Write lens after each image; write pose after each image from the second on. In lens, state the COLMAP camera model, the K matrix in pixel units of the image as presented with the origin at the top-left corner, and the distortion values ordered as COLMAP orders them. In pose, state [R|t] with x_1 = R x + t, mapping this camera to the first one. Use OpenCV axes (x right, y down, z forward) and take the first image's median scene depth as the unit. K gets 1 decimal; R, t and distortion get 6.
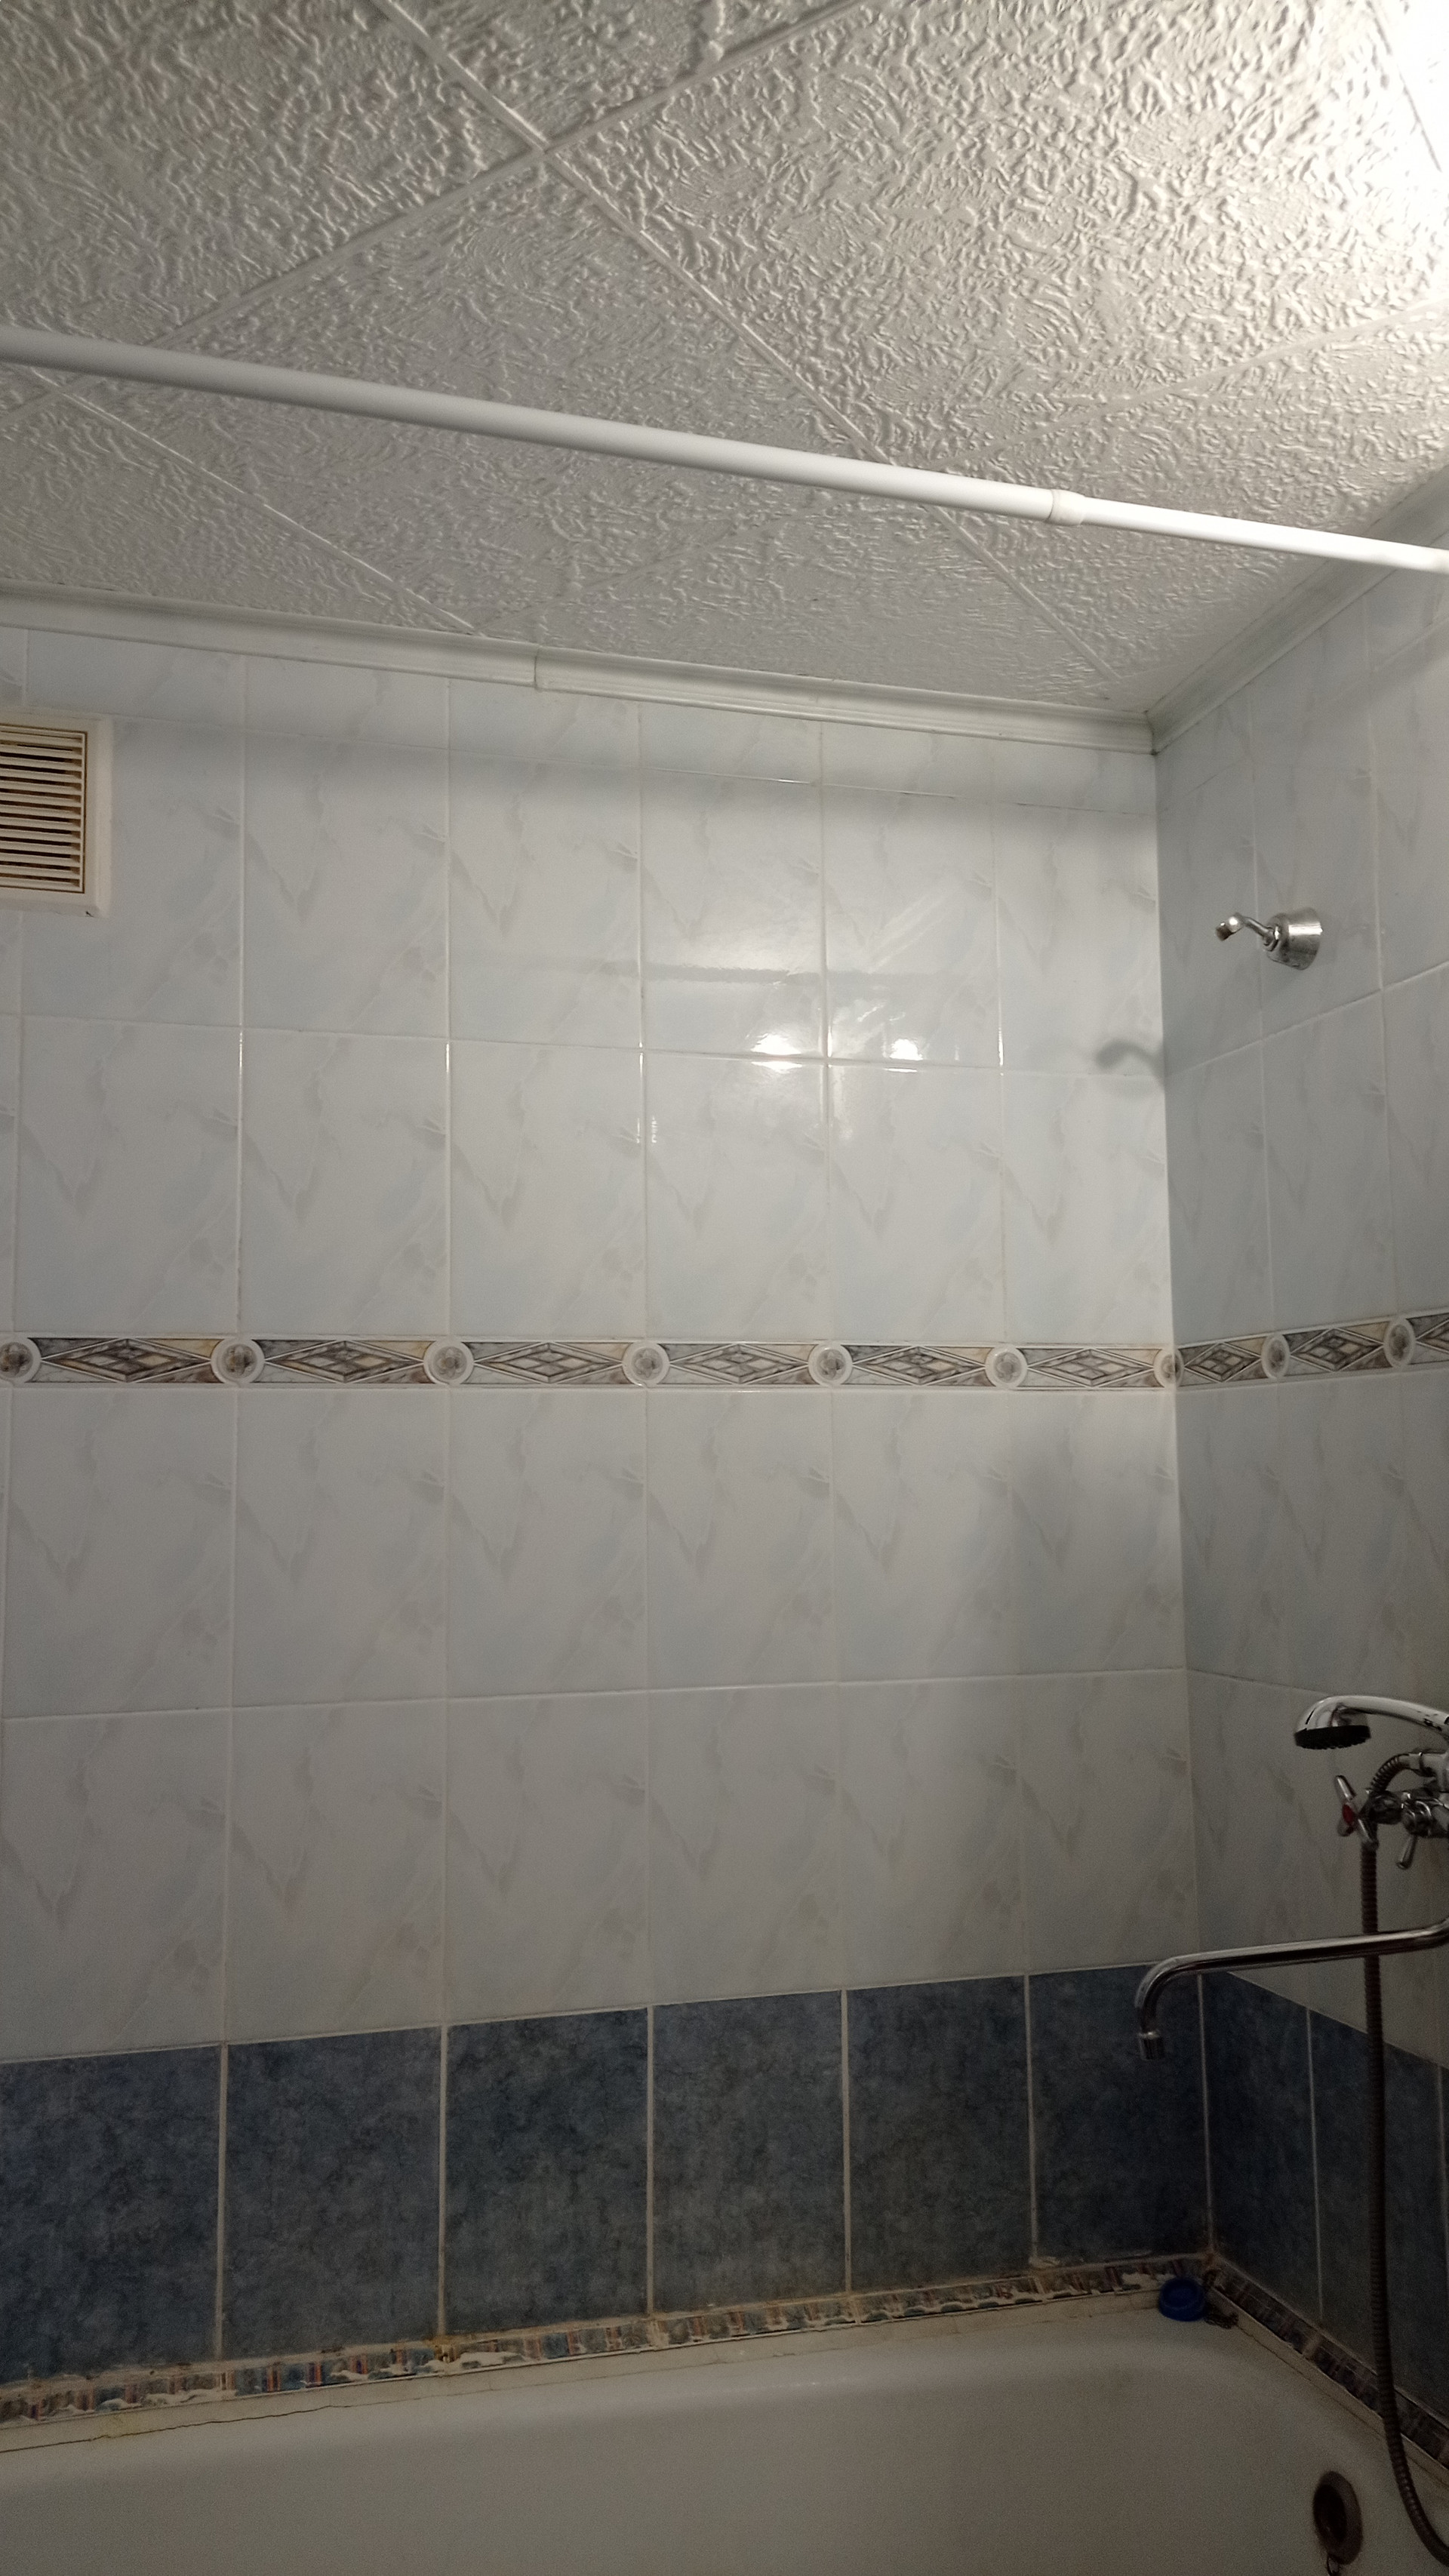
lens RADIAL K [[1931.0, 0, 724.5], [0, 1931.0, 1288.0], [0, 0, 1]] dist [0.116021, -0.191944]
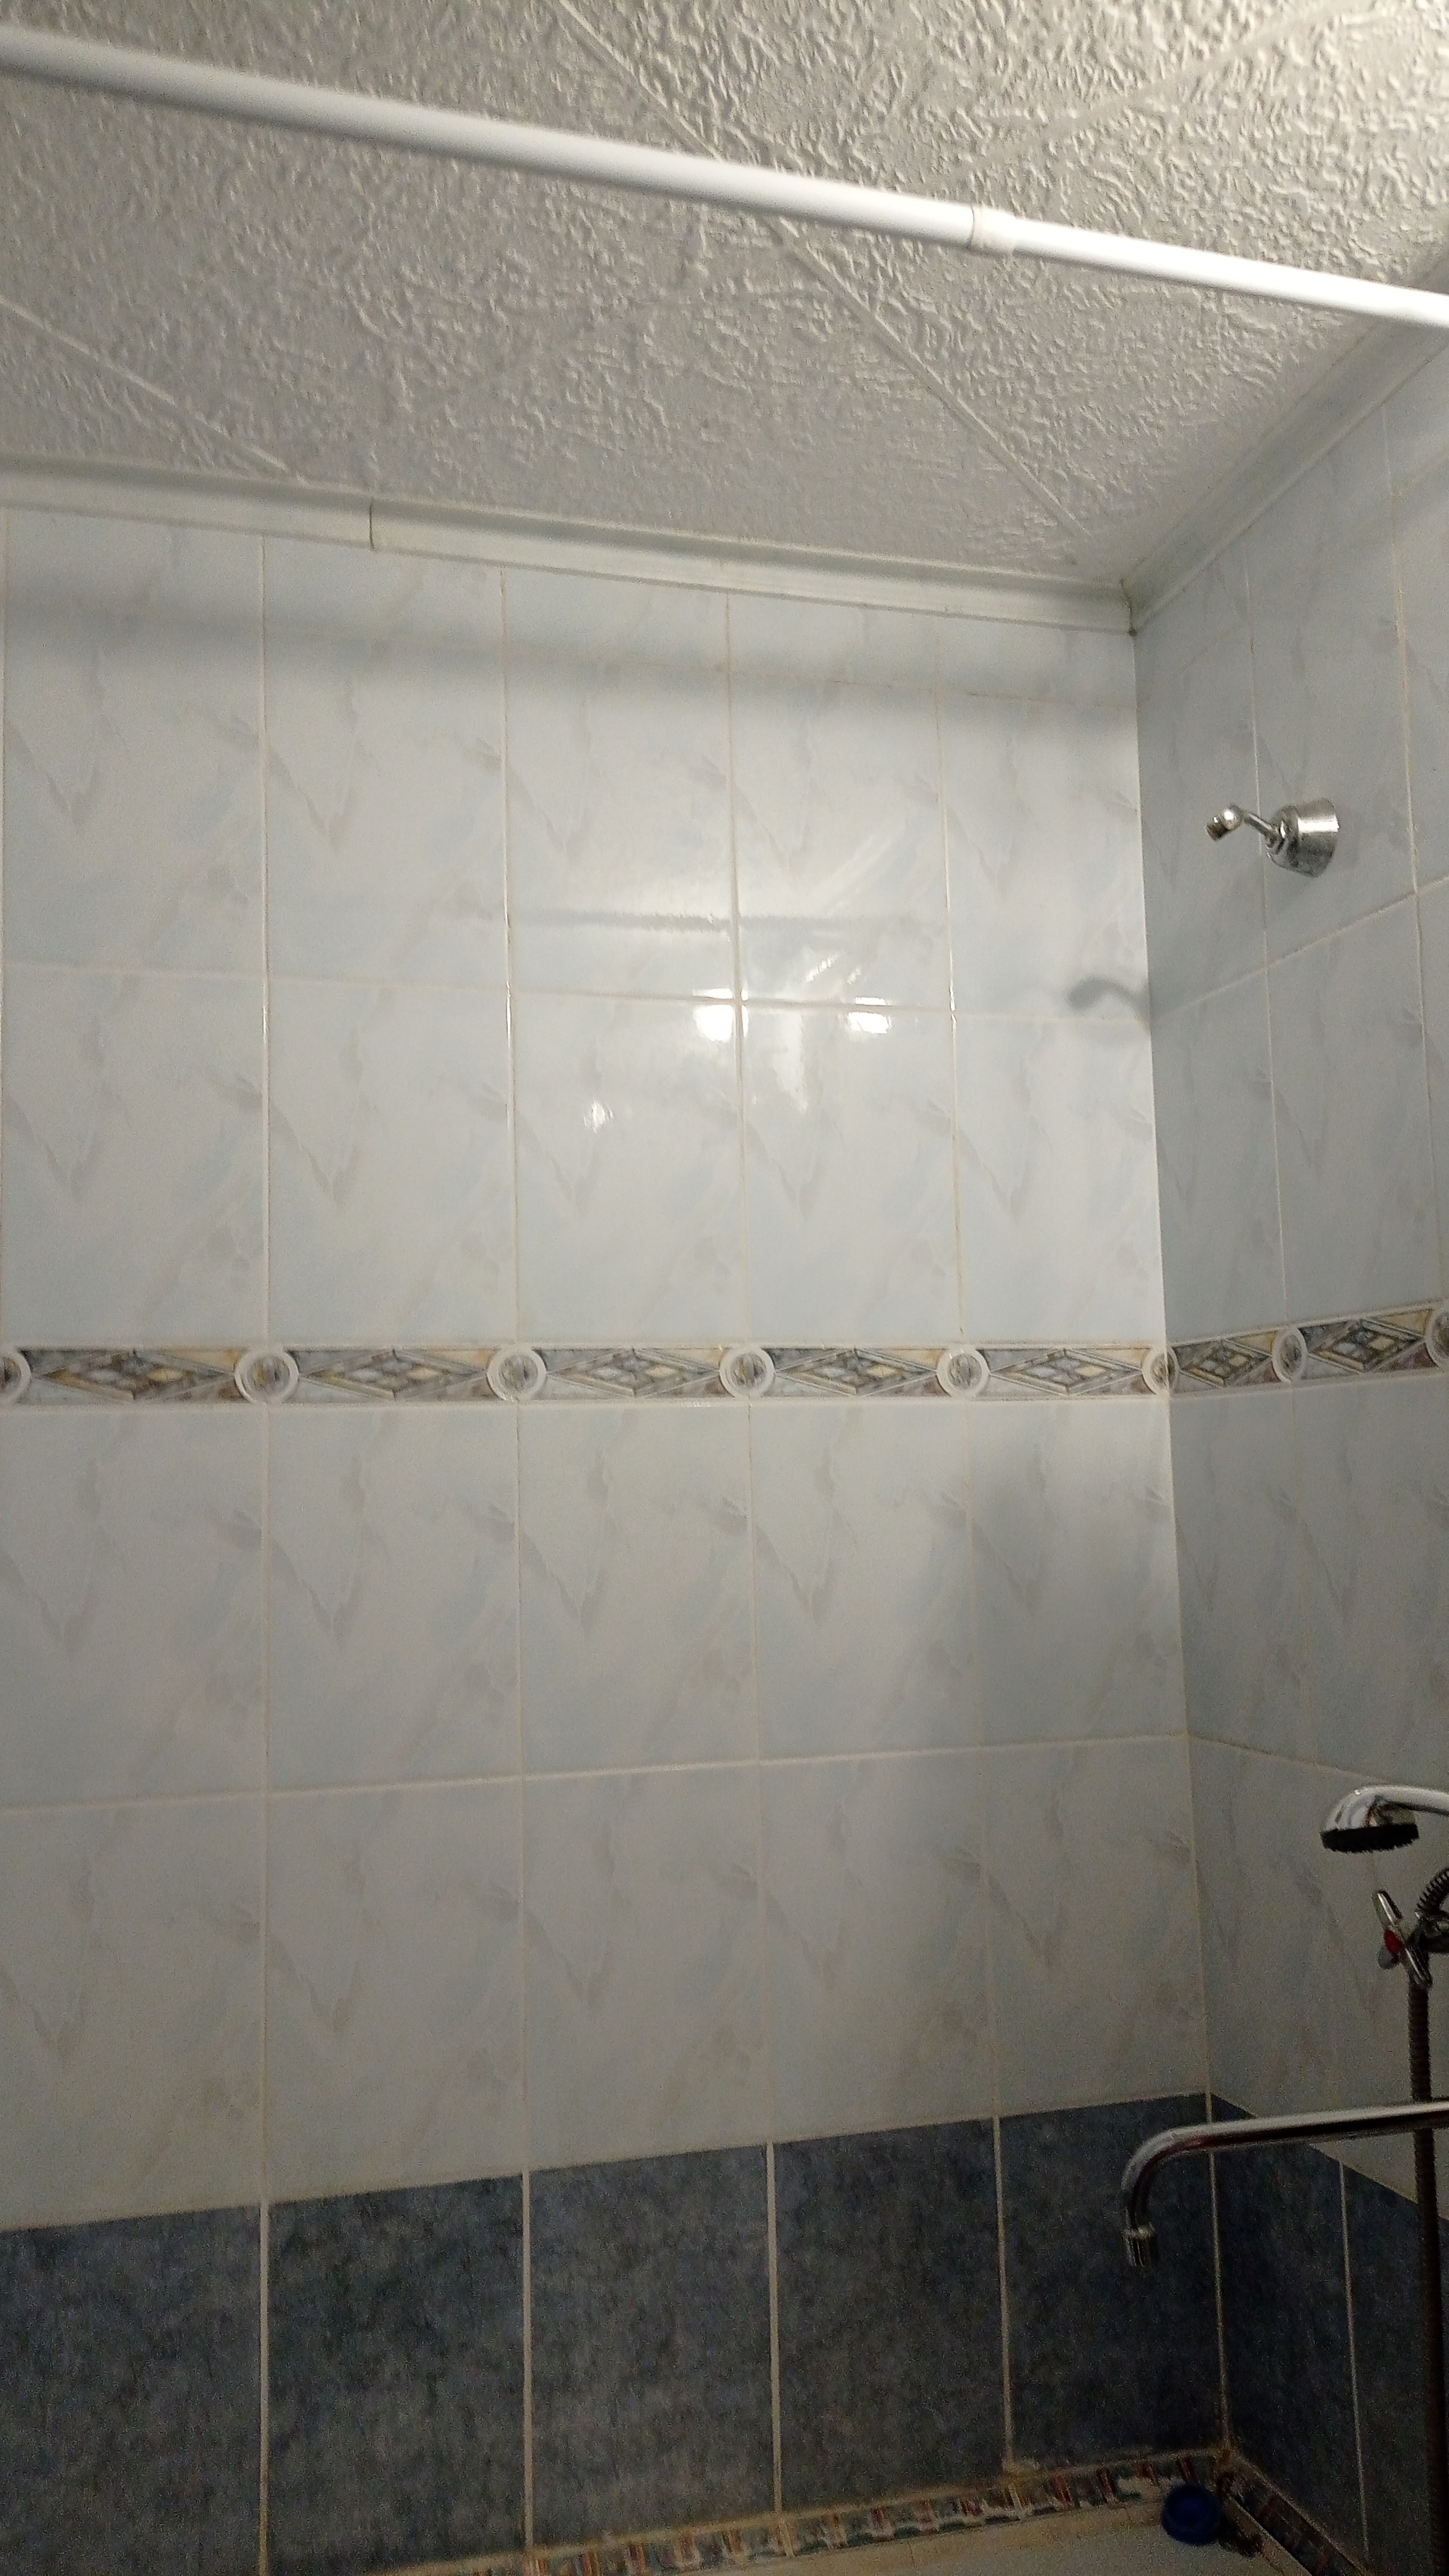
lens RADIAL K [[1943.8, 0, 724.6], [0, 1943.8, 1270.5], [0, 0, 1]] dist [0.113428, -0.192226]
pose [[0.999908, -0.012152, -0.006017, 0.053793], [0.012079, 0.999854, -0.012100, 0.007277], [0.006163, 0.012026, 0.999909, 0.184007]]
